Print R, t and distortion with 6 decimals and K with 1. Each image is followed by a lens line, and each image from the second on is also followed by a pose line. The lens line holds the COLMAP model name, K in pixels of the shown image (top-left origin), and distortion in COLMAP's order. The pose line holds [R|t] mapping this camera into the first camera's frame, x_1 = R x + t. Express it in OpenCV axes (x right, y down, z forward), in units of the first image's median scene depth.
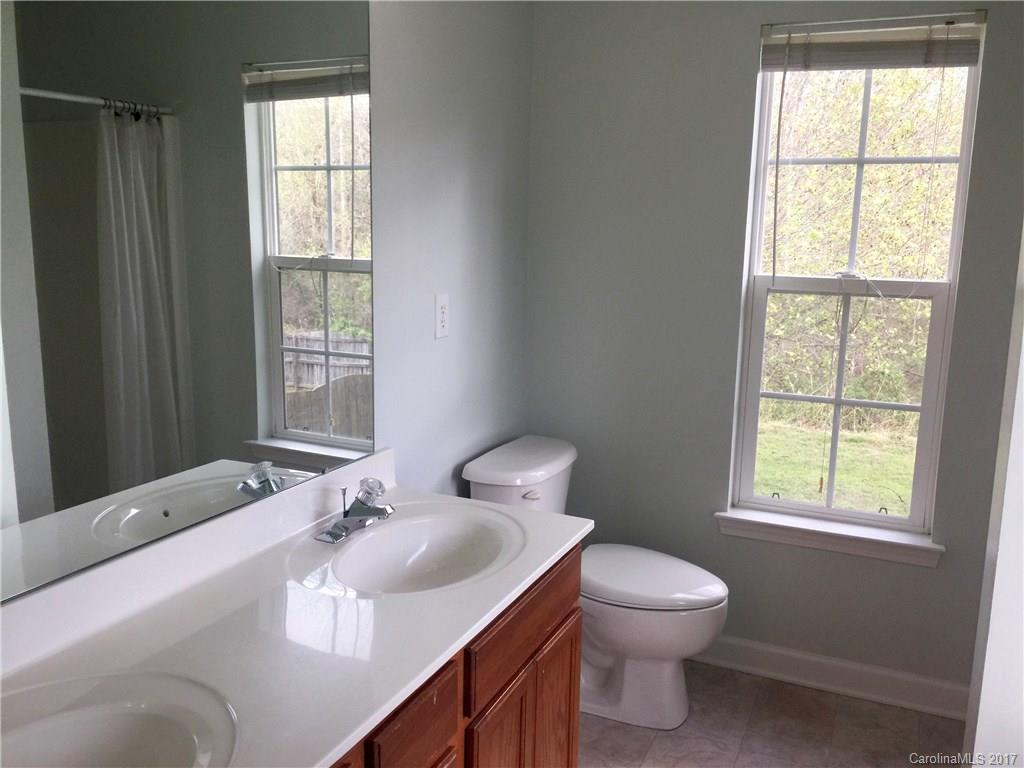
lens RADIAL K [[870.0, 0, 512.0], [0, 870.0, 384.0], [0, 0, 1]] dist [0.002776, 0.002775]
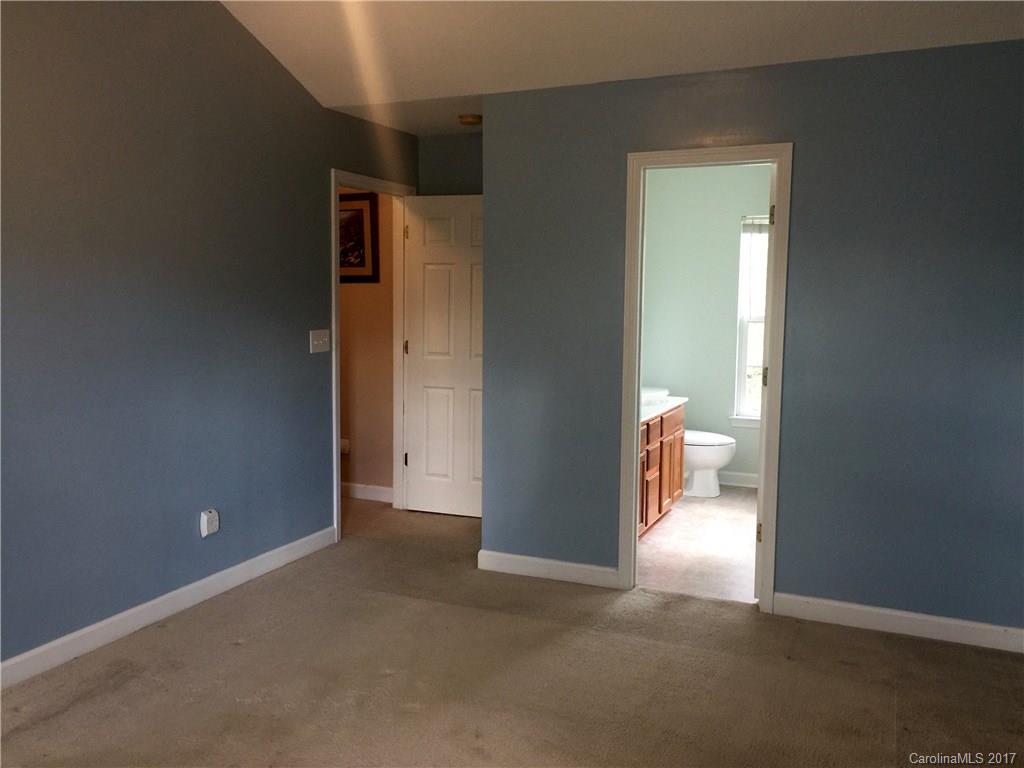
lens RADIAL K [[870.0, 0, 512.0], [0, 870.0, 384.0], [0, 0, 1]] dist [0.002776, 0.002775]
pose [[0.999923, -0.012403, -0.000807, -0.379850], [0.012312, 0.997280, -0.072665, 0.244794], [0.001706, 0.072650, 0.997356, -1.468245]]
